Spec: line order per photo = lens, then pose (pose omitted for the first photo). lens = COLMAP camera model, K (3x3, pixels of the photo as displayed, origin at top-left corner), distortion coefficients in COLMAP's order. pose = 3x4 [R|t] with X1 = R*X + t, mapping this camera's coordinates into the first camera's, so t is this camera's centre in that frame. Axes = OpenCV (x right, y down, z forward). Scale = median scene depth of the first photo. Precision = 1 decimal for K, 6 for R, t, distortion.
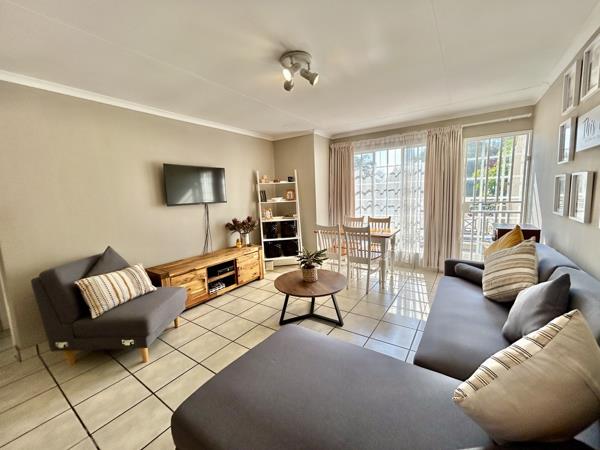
lens RADIAL K [[244.0, 0, 302.3], [0, 244.0, 223.7], [0, 0, 1]] dist [0.005451, 0.000144]
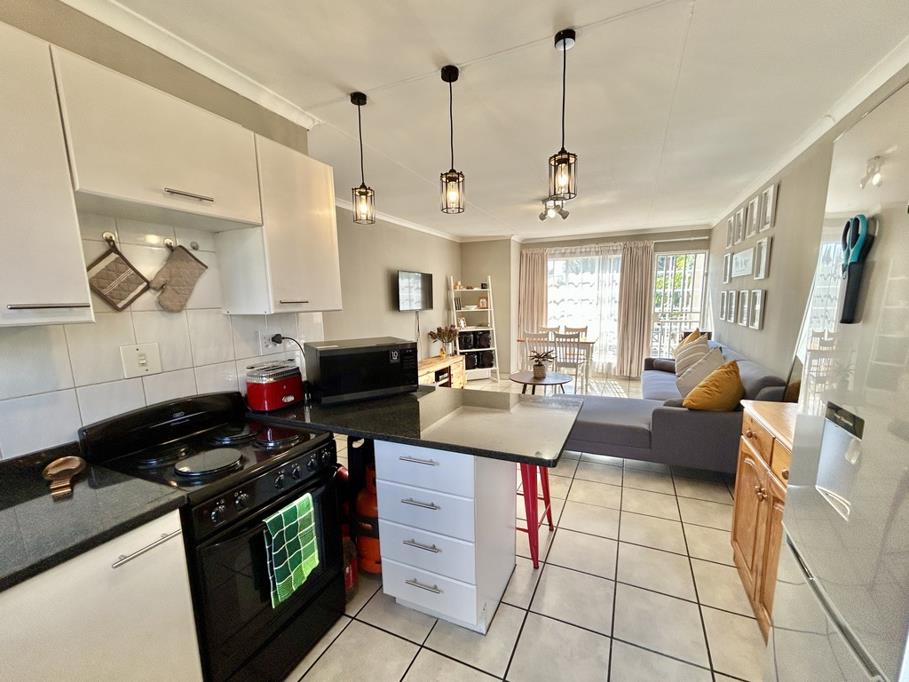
lens RADIAL K [[387.1, 0, 457.3], [0, 387.1, 361.9], [0, 0, 1]] dist [-0.001728, 0.000001]
pose [[0.985546, -0.011198, 0.169036, -0.447377], [0.005992, 0.999493, 0.031278, 0.067040], [-0.169300, -0.029813, 0.985113, -0.500845]]
